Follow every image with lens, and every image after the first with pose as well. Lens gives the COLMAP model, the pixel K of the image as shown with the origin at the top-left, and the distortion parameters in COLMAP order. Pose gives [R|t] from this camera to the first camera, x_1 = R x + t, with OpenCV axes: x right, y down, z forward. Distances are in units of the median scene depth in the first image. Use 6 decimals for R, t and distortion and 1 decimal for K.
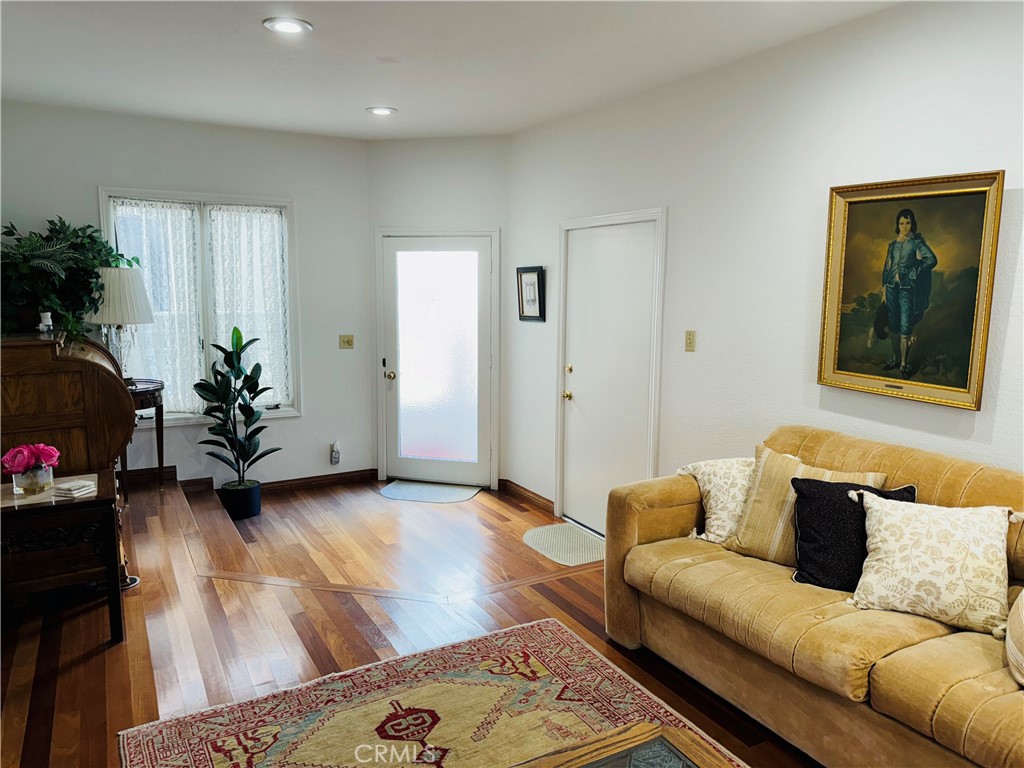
lens RADIAL K [[716.6, 0, 521.7], [0, 716.6, 388.7], [0, 0, 1]] dist [0.126370, -0.172060]
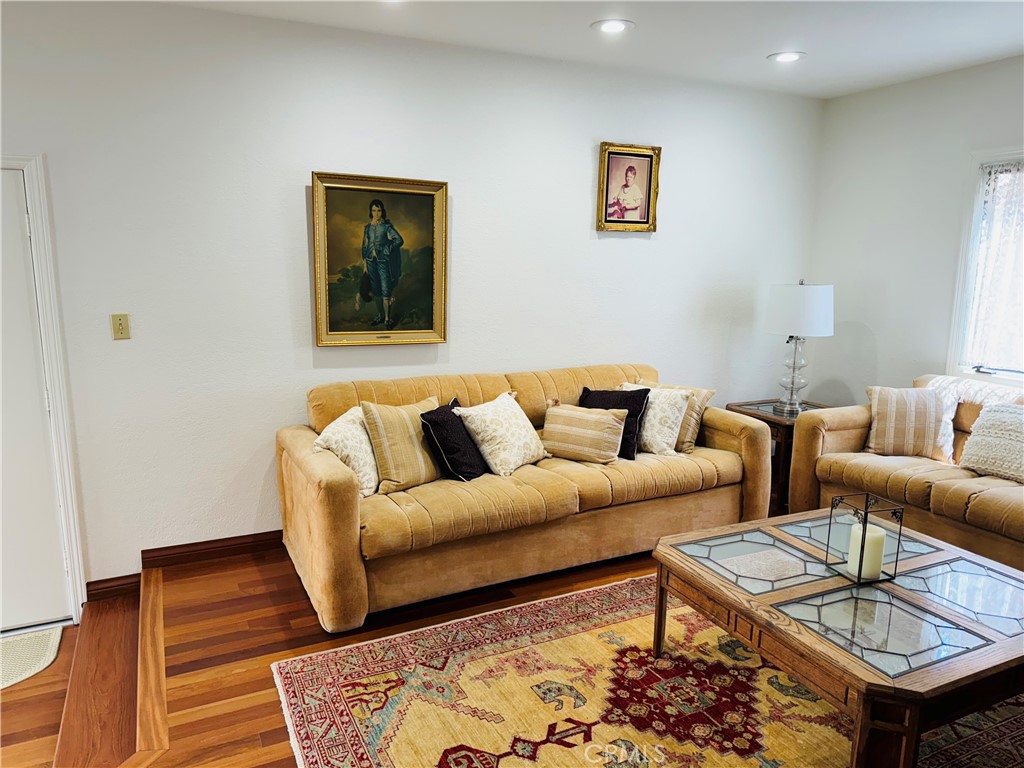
lens RADIAL K [[716.6, 0, 521.7], [0, 716.6, 388.7], [0, 0, 1]] dist [0.126370, -0.172060]
pose [[0.062925, -0.185883, 0.980555, -0.772820], [0.146595, 0.973567, 0.175151, -0.104737], [-0.987193, 0.132723, 0.088511, 0.667005]]
